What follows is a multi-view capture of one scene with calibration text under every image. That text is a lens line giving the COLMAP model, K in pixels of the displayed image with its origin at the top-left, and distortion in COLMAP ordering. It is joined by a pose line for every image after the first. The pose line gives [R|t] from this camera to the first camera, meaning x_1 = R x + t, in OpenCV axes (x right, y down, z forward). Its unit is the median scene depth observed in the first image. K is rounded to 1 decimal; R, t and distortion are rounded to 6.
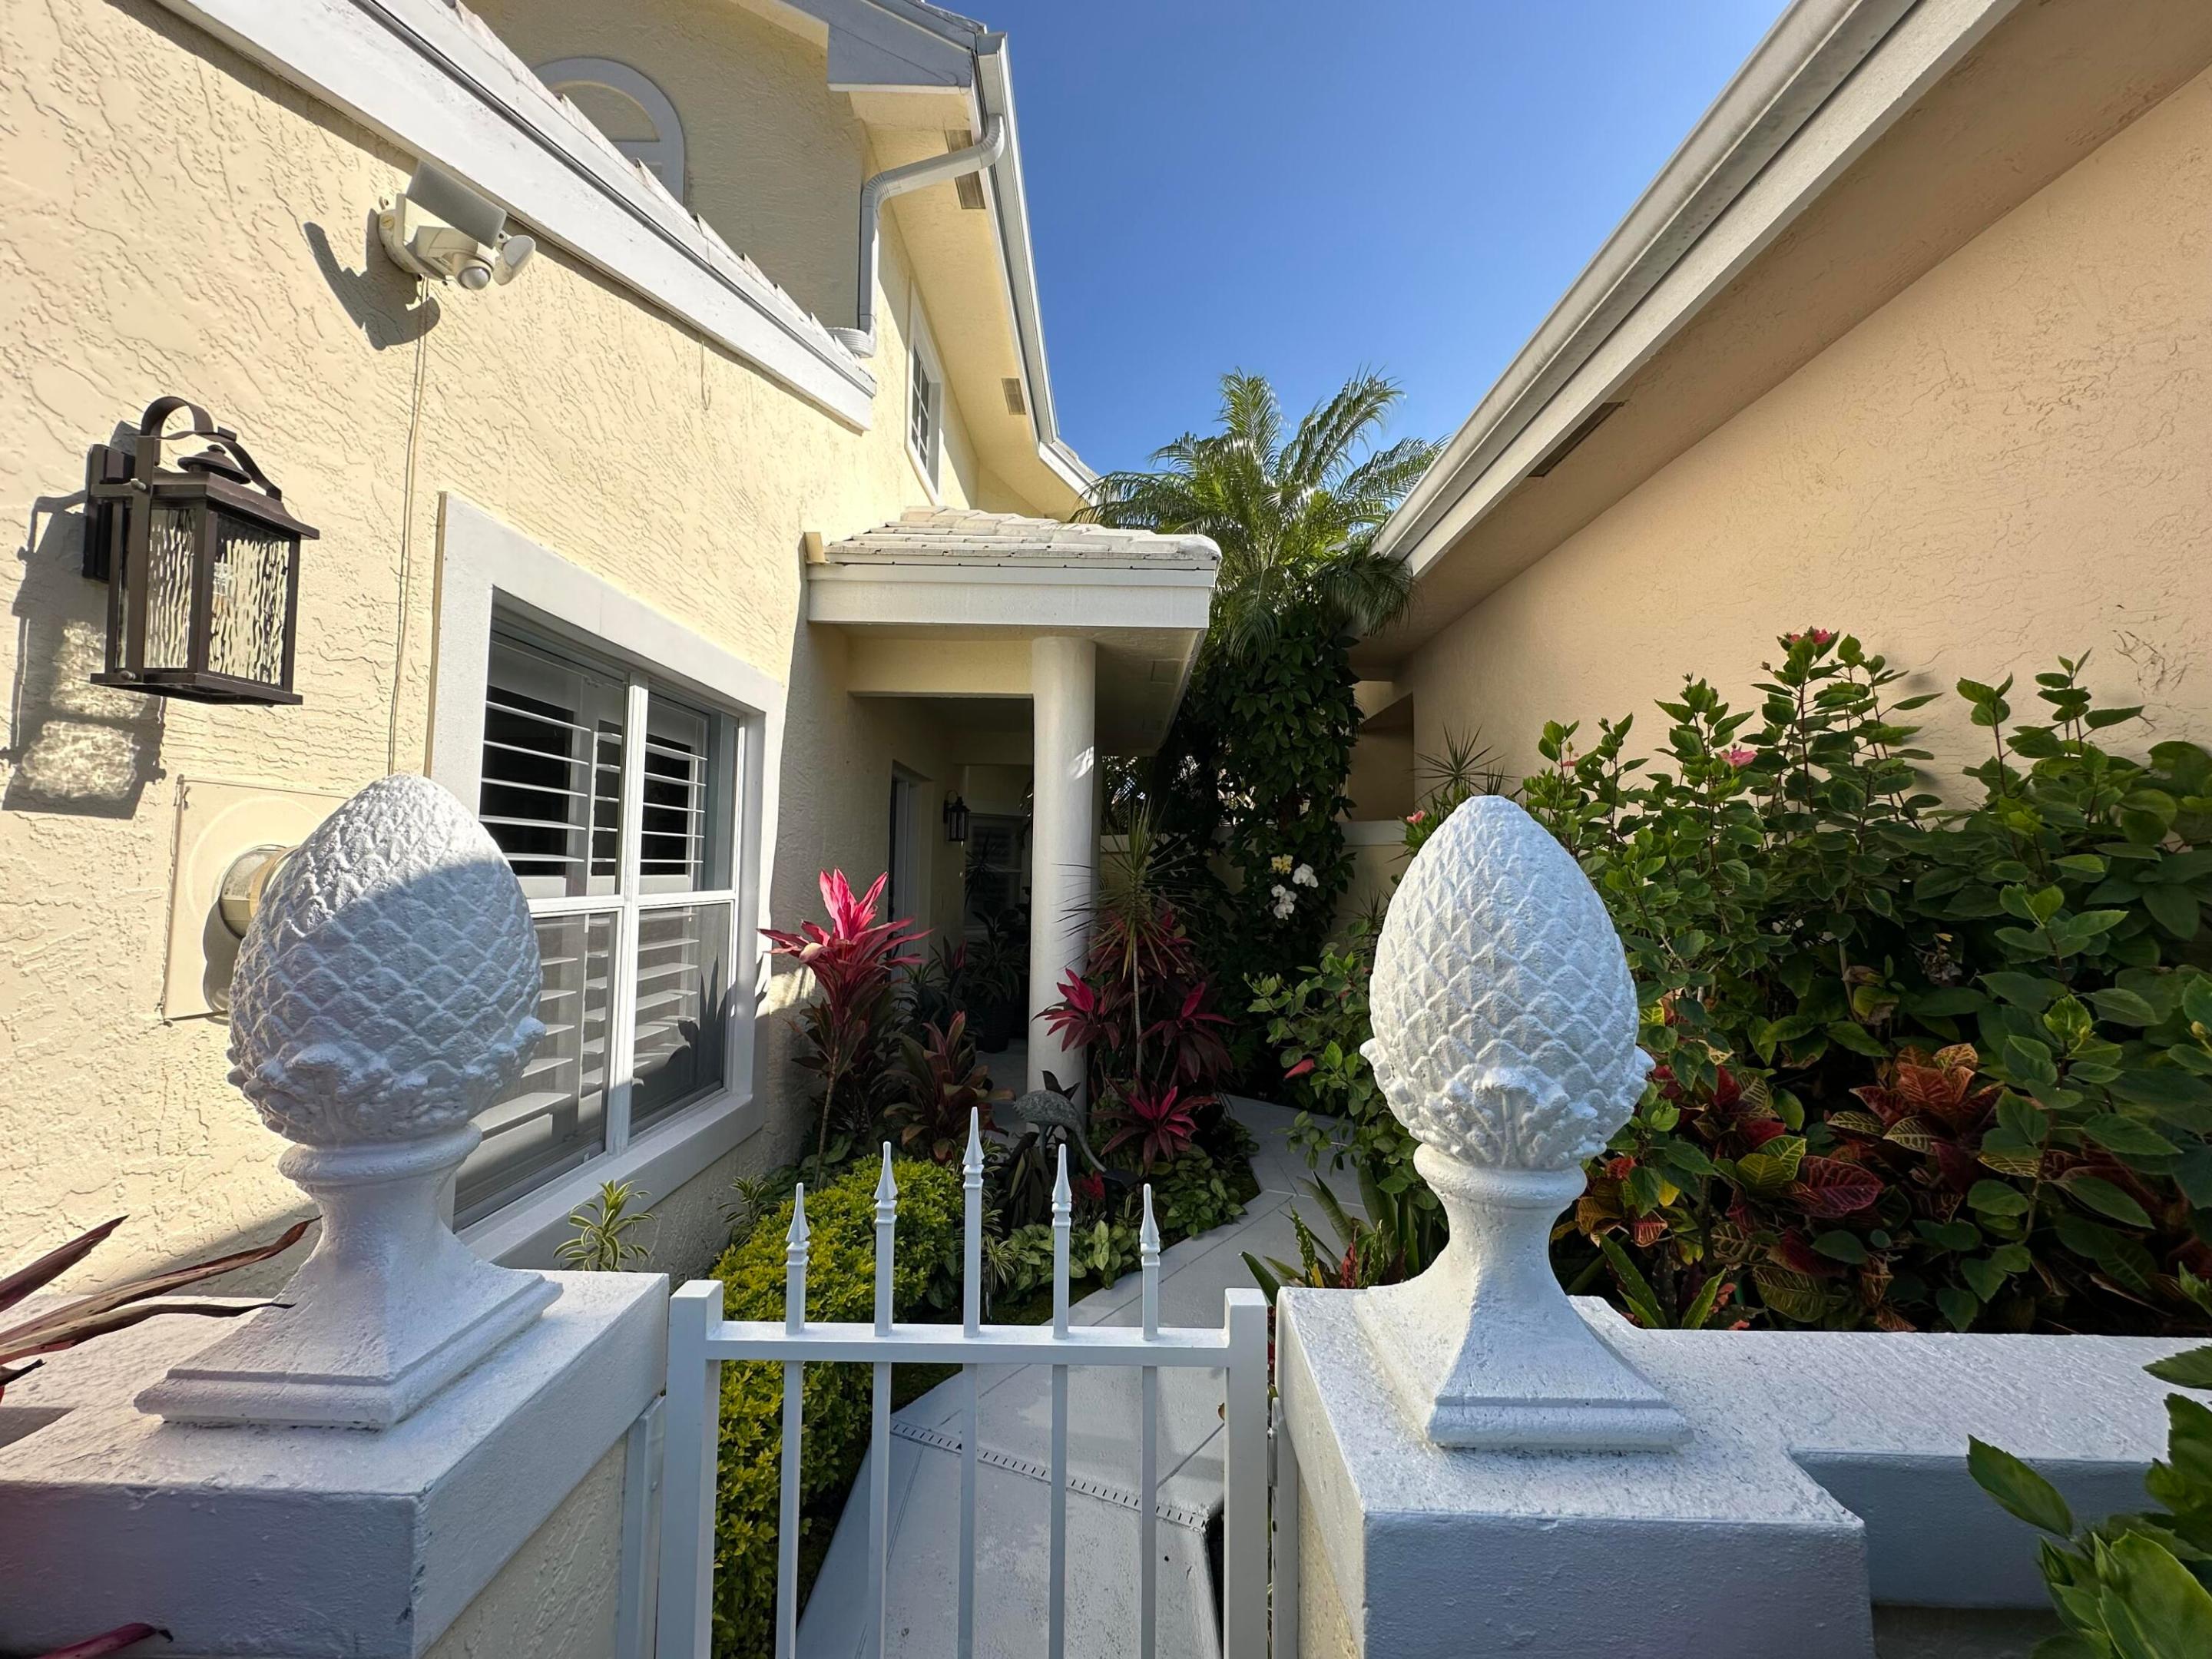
lens RADIAL K [[884.9, 0, 1106.0], [0, 884.9, 829.5], [0, 0, 1]] dist [-0.006521, 0.001023]
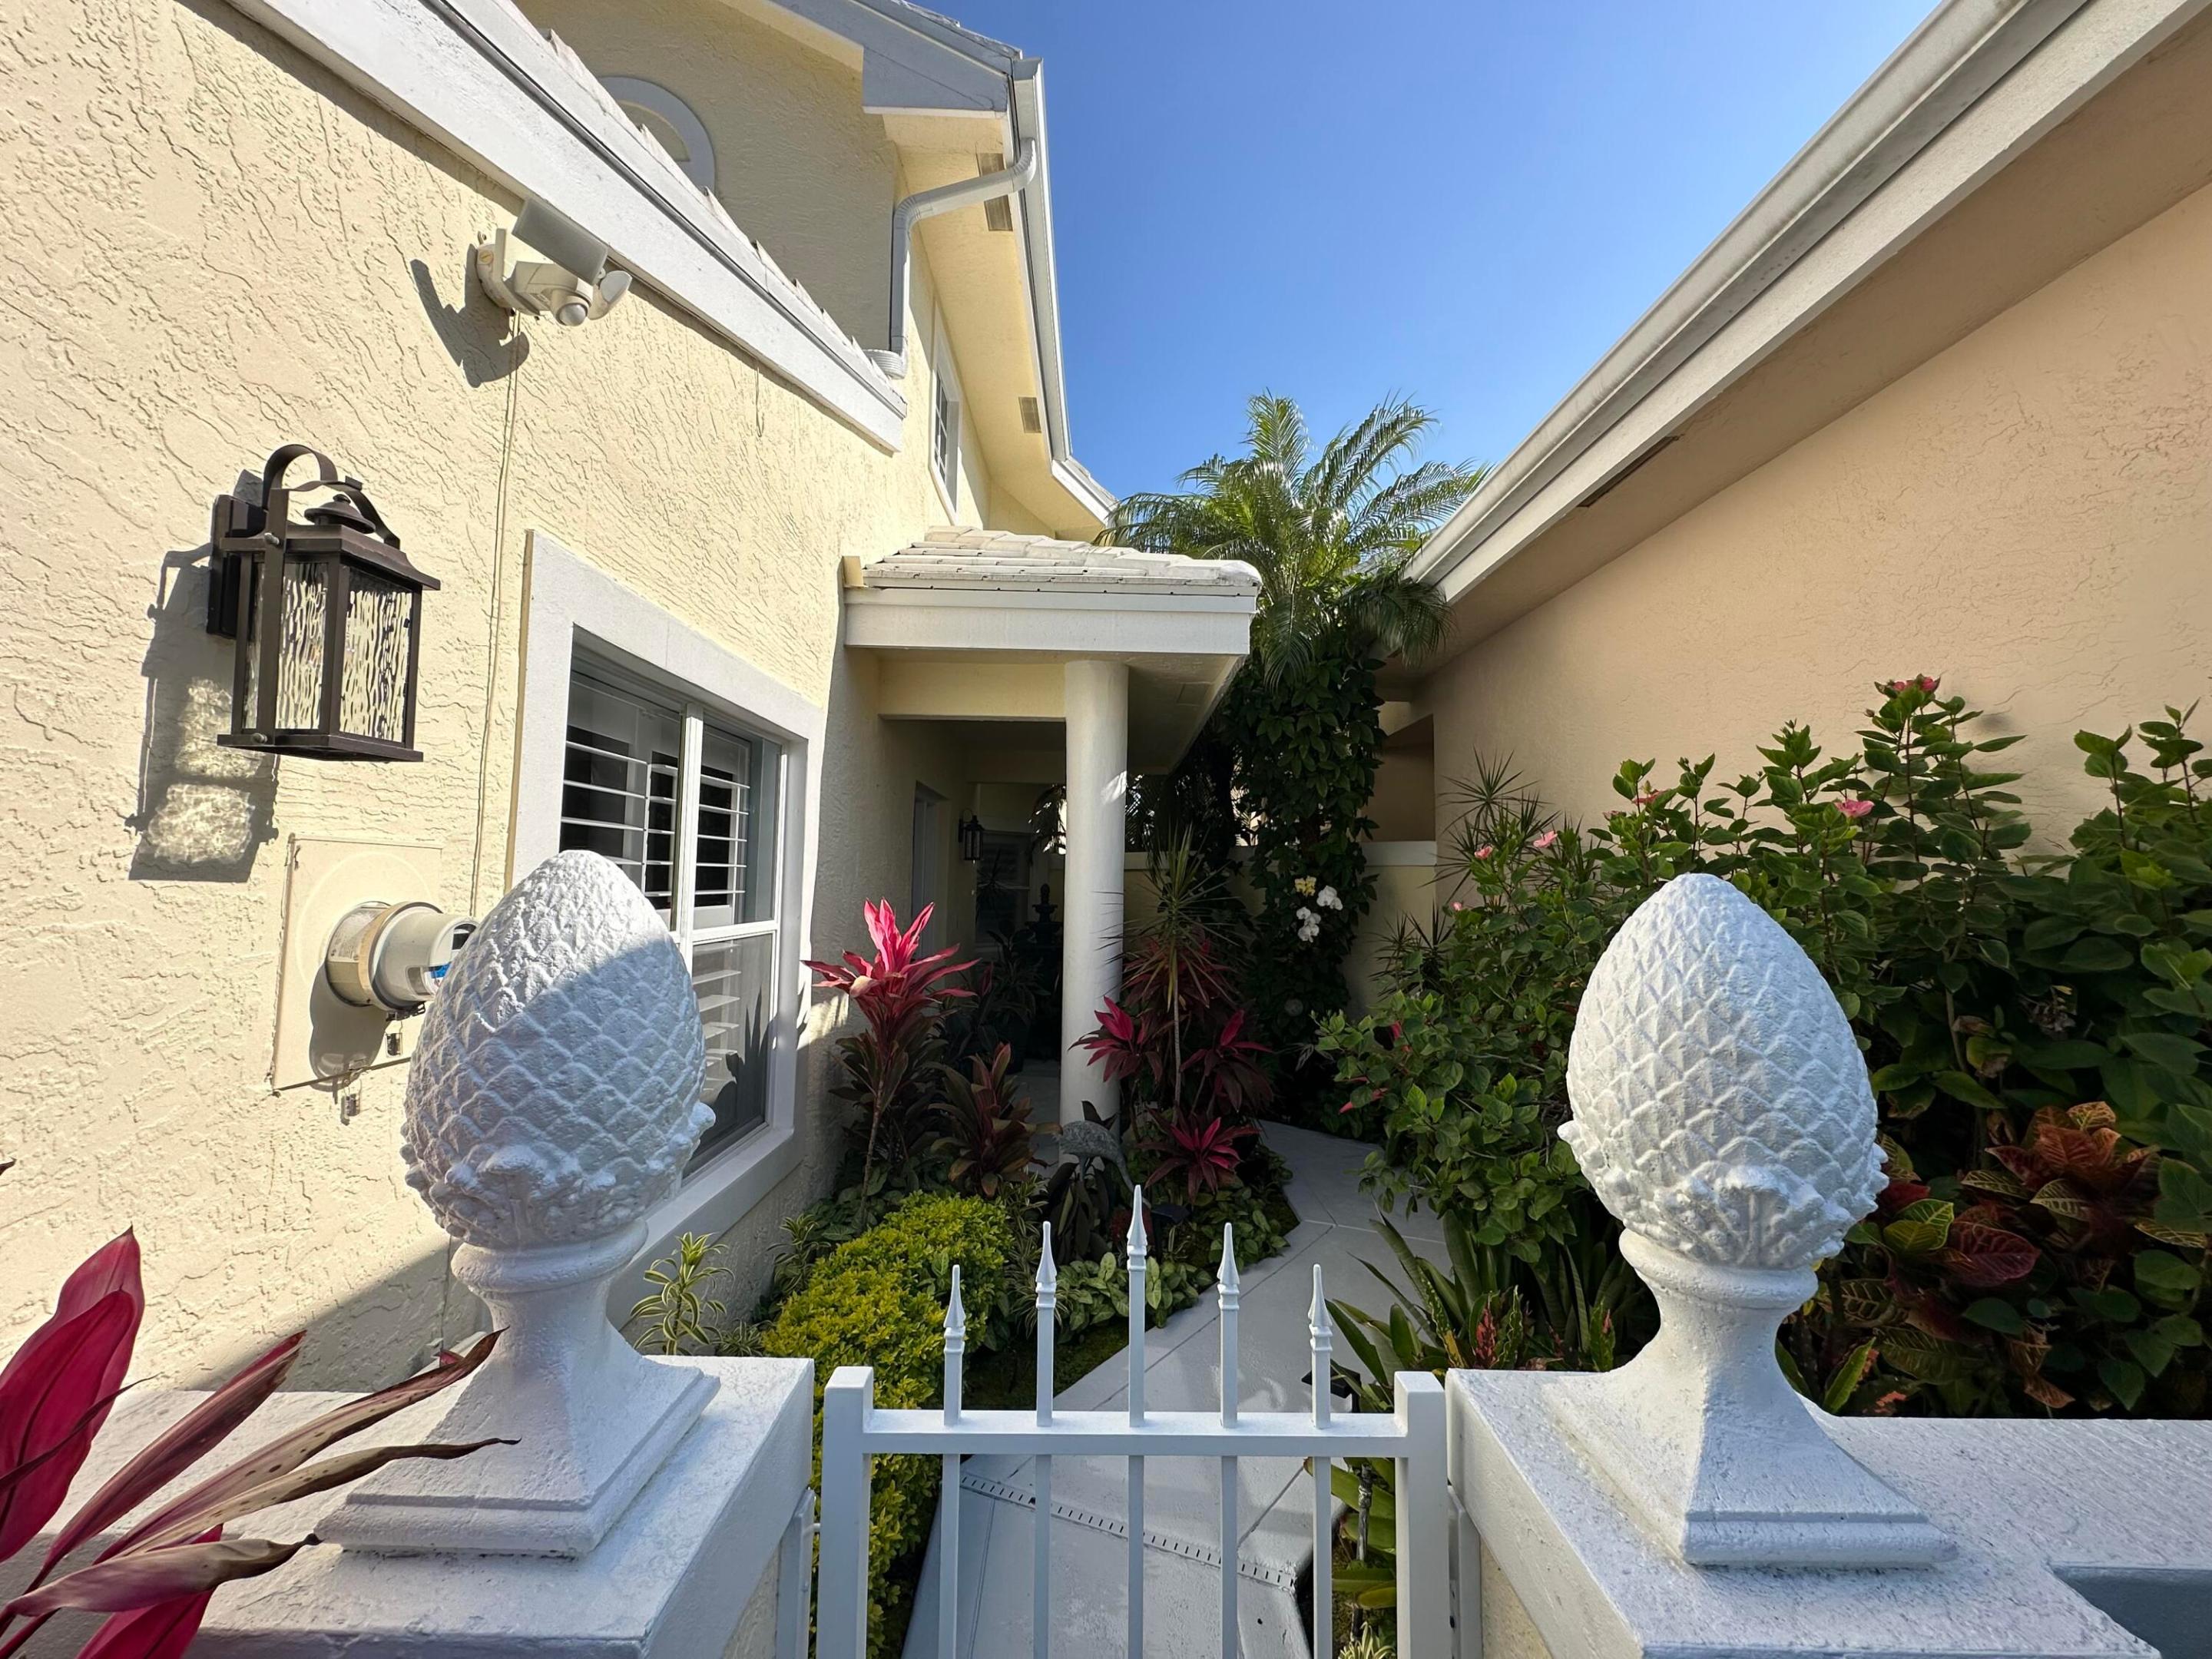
lens RADIAL K [[884.9, 0, 1106.0], [0, 884.9, 829.5], [0, 0, 1]] dist [-0.006521, 0.001023]
pose [[0.999914, 0.001757, 0.012983, -0.142178], [-0.001605, 0.999930, -0.011690, -0.045859], [-0.013003, 0.011668, 0.999847, 0.021574]]
